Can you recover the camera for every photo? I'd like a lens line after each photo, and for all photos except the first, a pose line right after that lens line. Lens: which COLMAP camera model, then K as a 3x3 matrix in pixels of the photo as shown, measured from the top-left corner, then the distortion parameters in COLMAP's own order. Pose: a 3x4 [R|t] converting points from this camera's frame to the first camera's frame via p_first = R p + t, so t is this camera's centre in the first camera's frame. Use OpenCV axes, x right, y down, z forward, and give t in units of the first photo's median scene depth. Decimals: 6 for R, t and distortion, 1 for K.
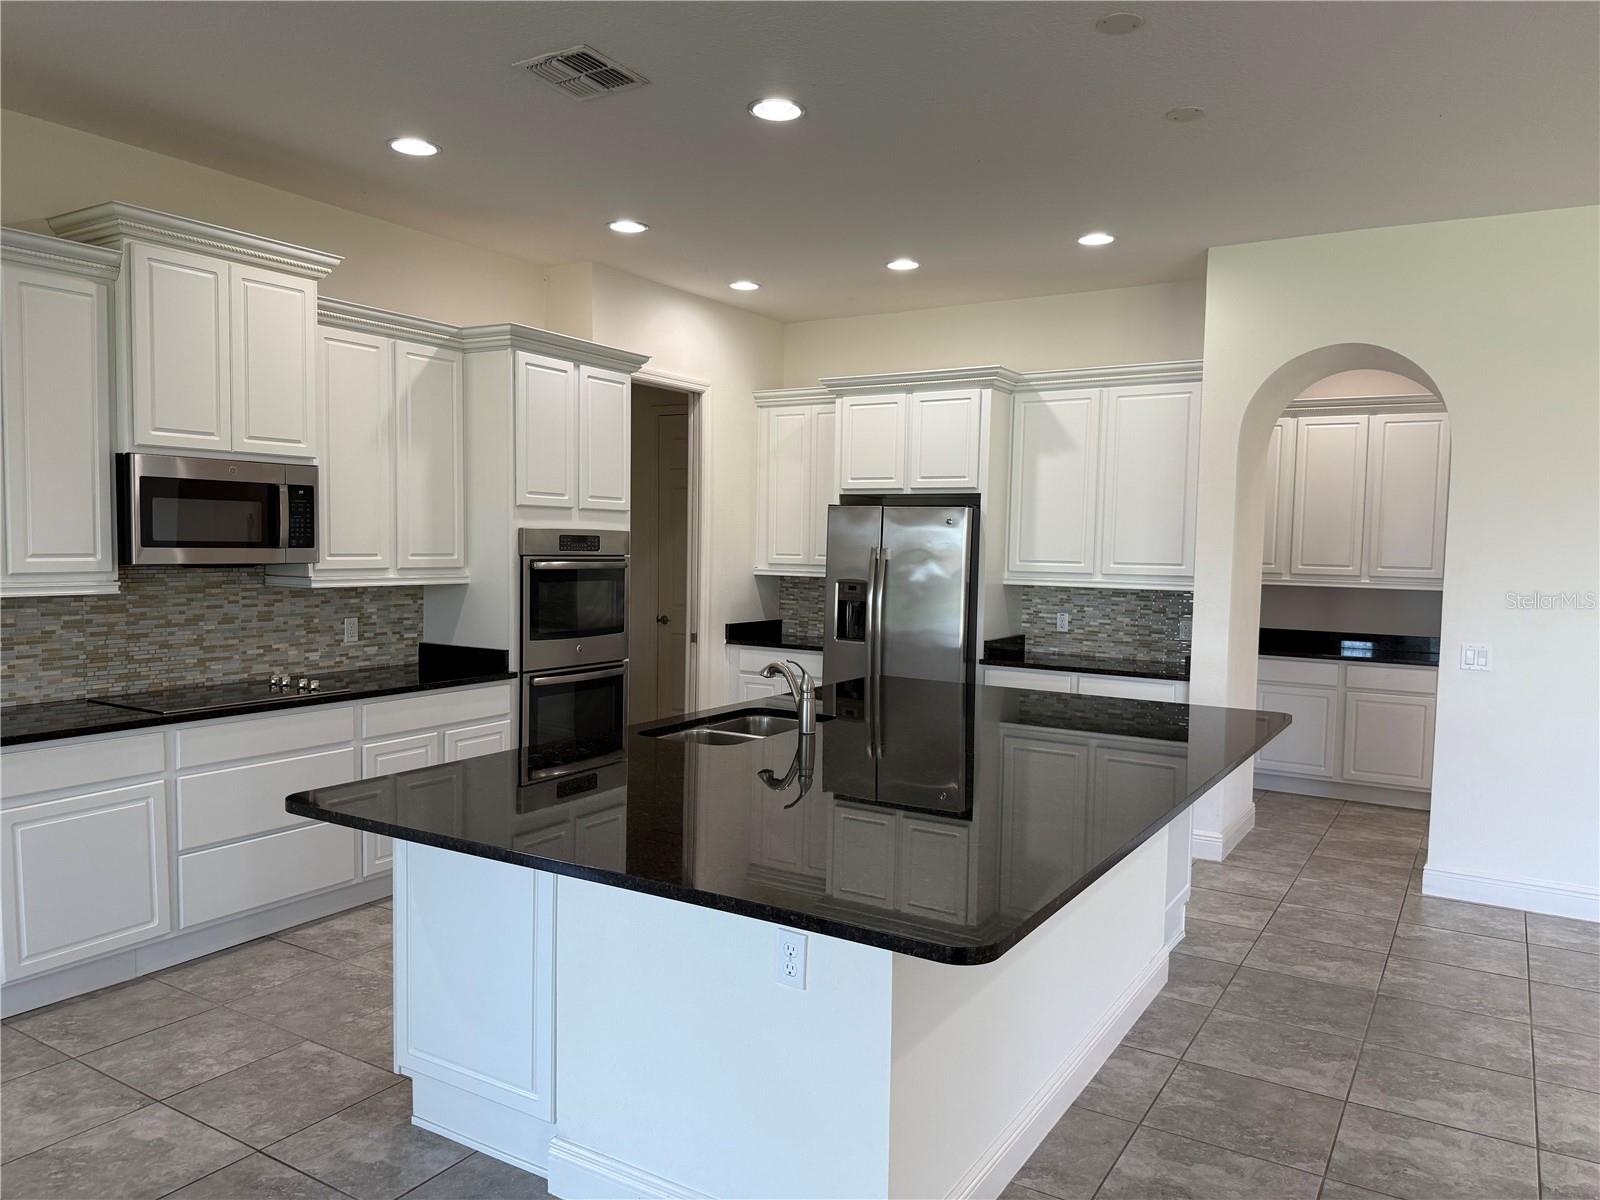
lens RADIAL K [[1123.7, 0, 799.5], [0, 1123.7, 611.7], [0, 0, 1]] dist [0.058009, -0.072393]
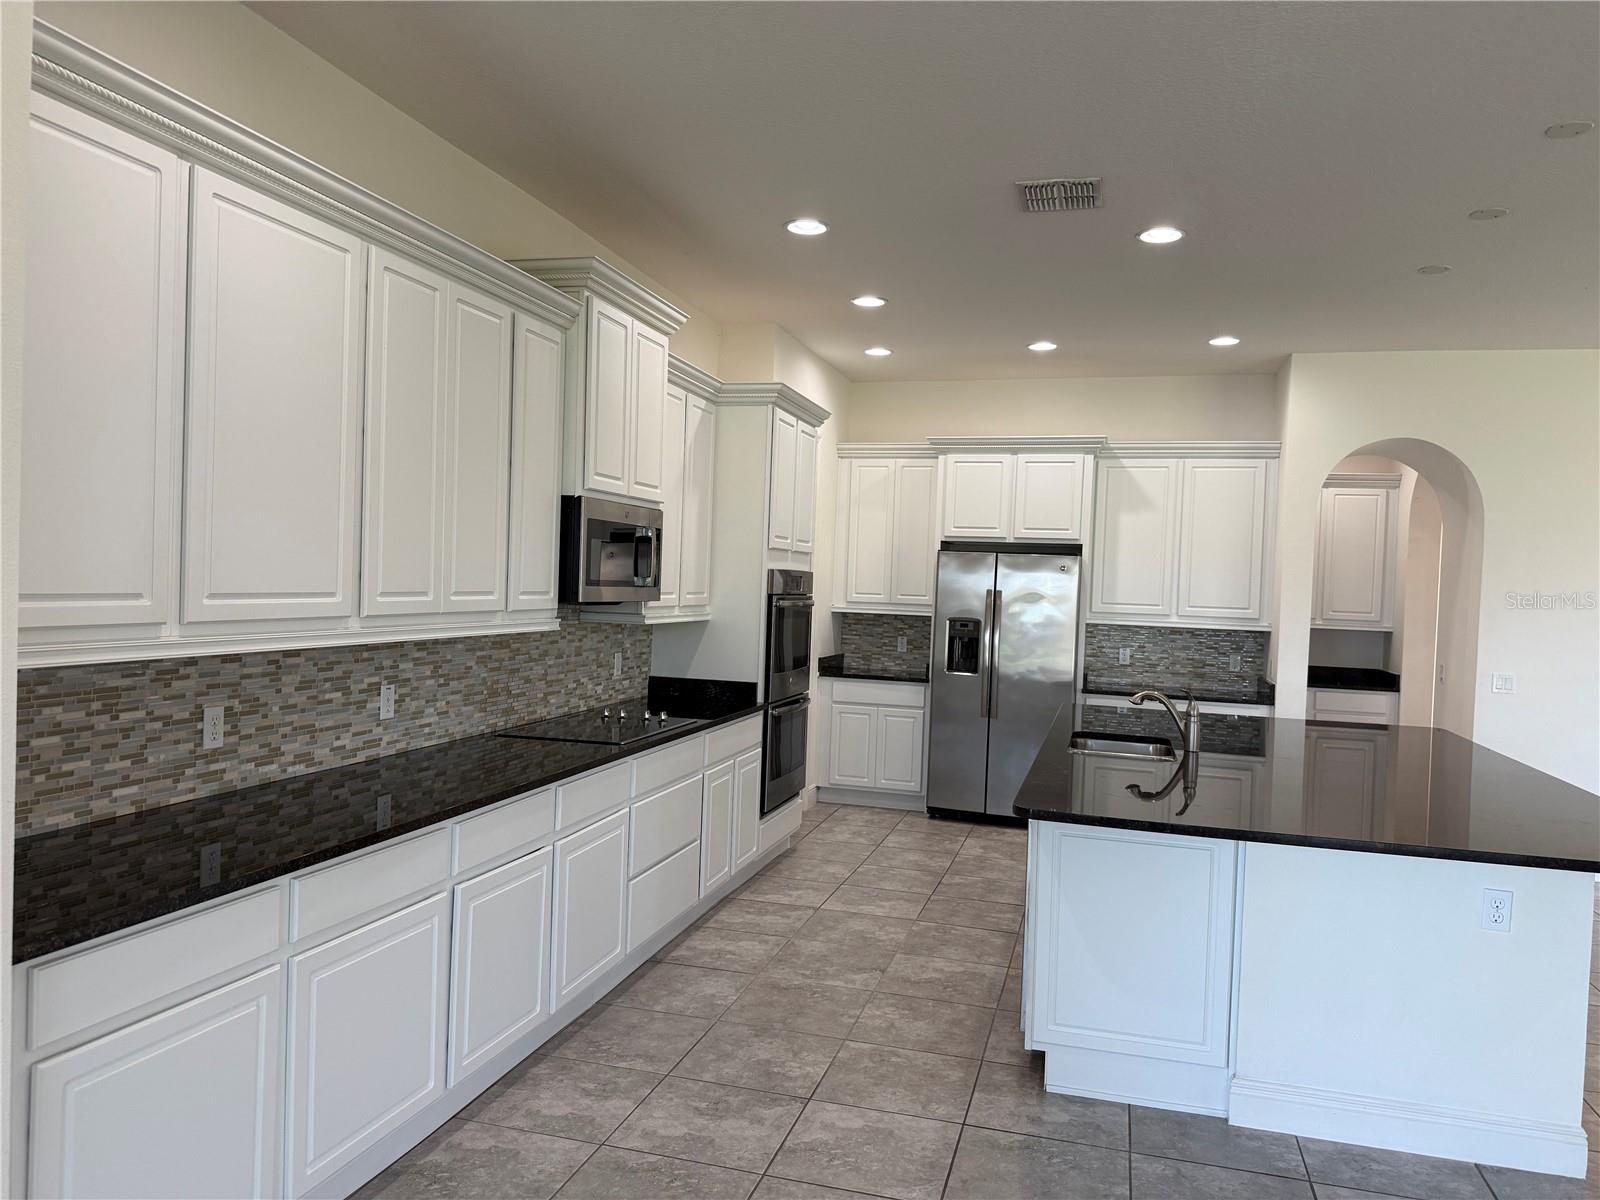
lens RADIAL K [[1123.7, 0, 792.4], [0, 1123.7, 601.9], [0, 0, 1]] dist [0.058009, -0.072393]
pose [[0.963954, 0.012643, 0.265768, -0.509769], [-0.002700, 0.999284, -0.037745, -0.002599], [-0.266055, 0.035667, 0.963298, -0.034853]]
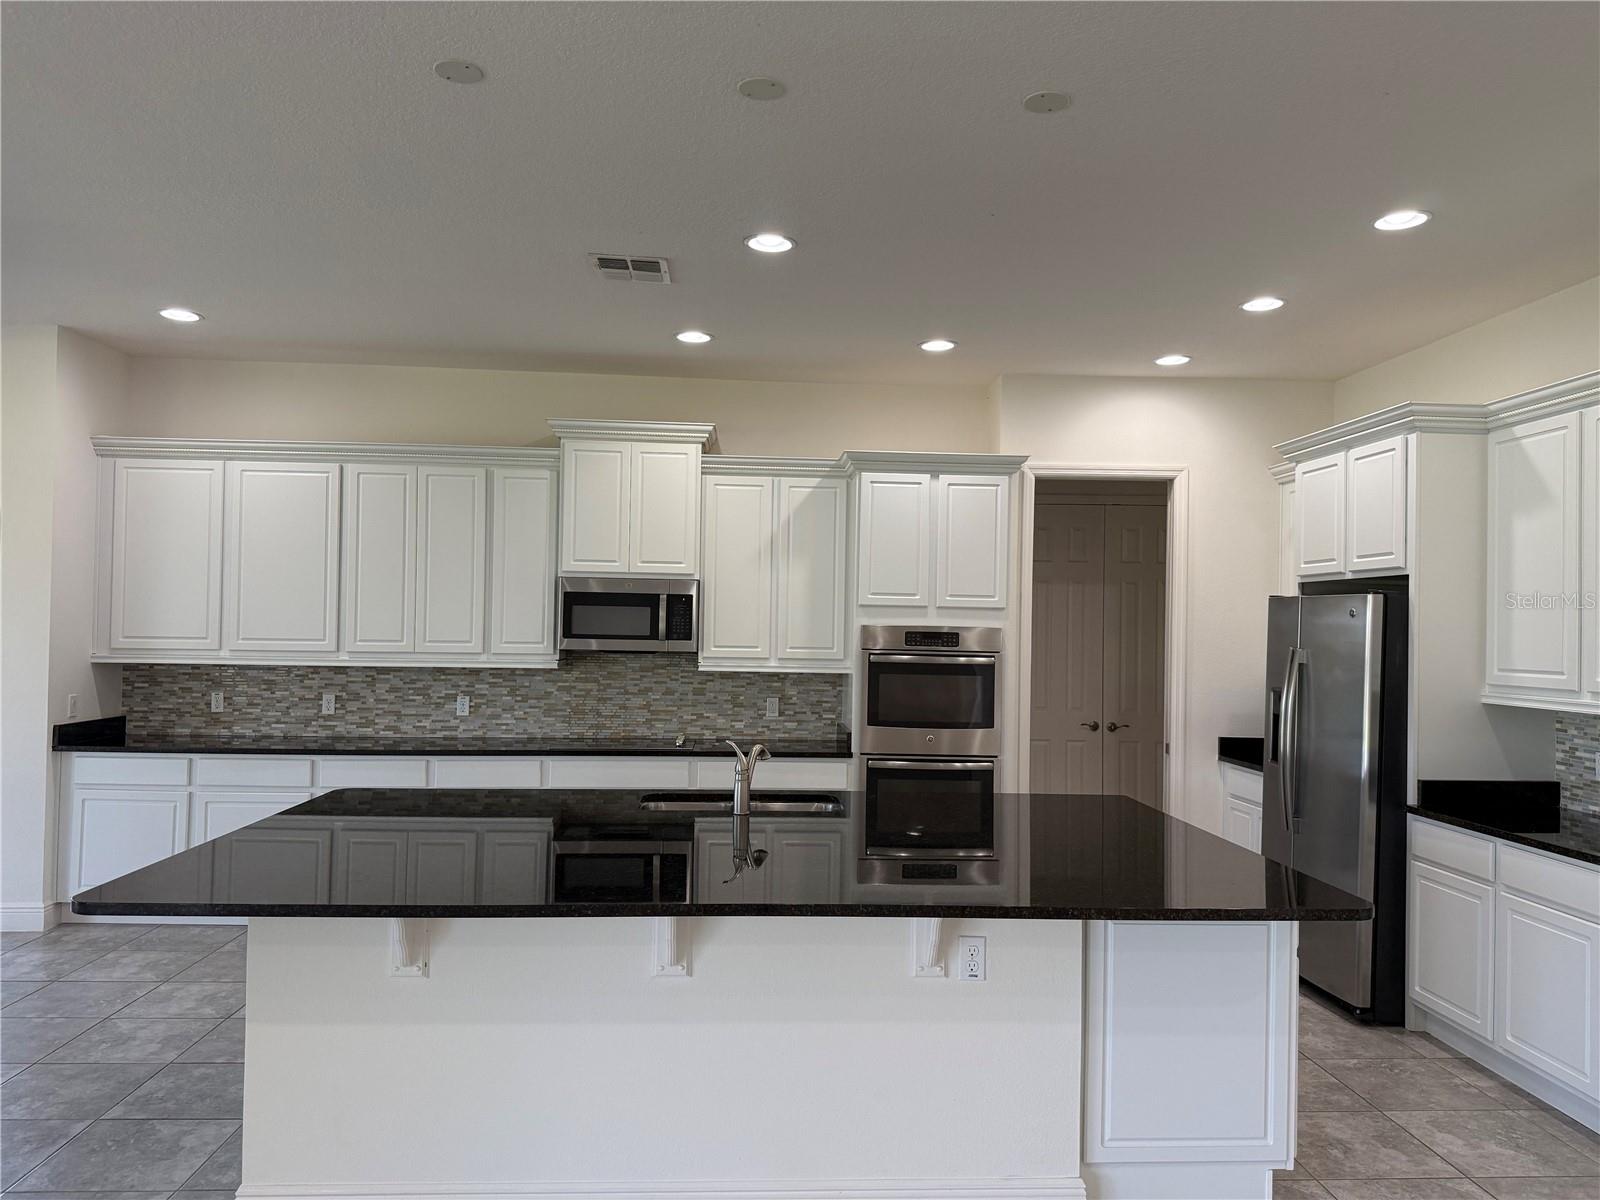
lens RADIAL K [[1123.7, 0, 810.5], [0, 1123.7, 588.5], [0, 0, 1]] dist [0.058009, -0.072393]
pose [[0.569844, -0.032804, -0.821098, 0.645393], [-0.060134, 0.994859, -0.081479, -0.015660], [0.819550, 0.095806, 0.564942, 0.316321]]
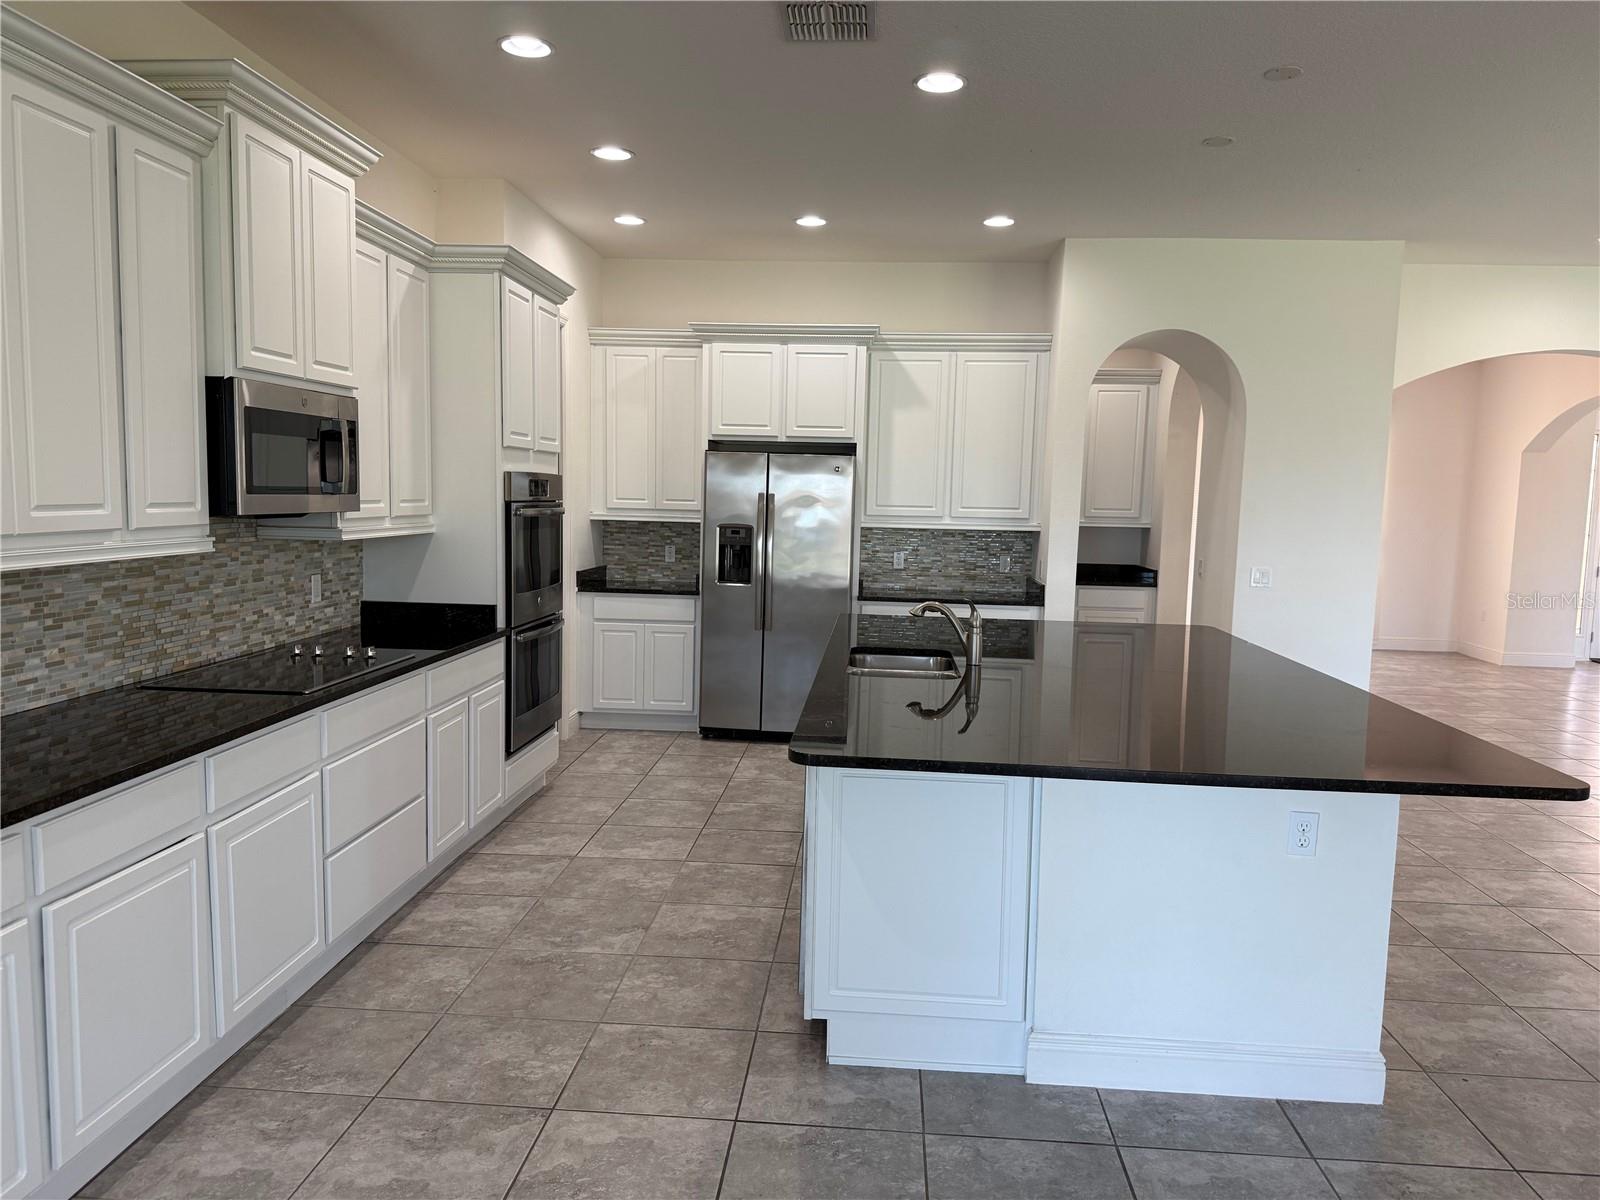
lens RADIAL K [[1123.7, 0, 802.1], [0, 1123.7, 605.3], [0, 0, 1]] dist [0.058009, -0.072393]
pose [[0.888827, -0.043424, 0.456181, -0.456559], [0.021903, 0.998388, 0.052360, -0.008304], [-0.457719, -0.036547, 0.888345, 0.068245]]
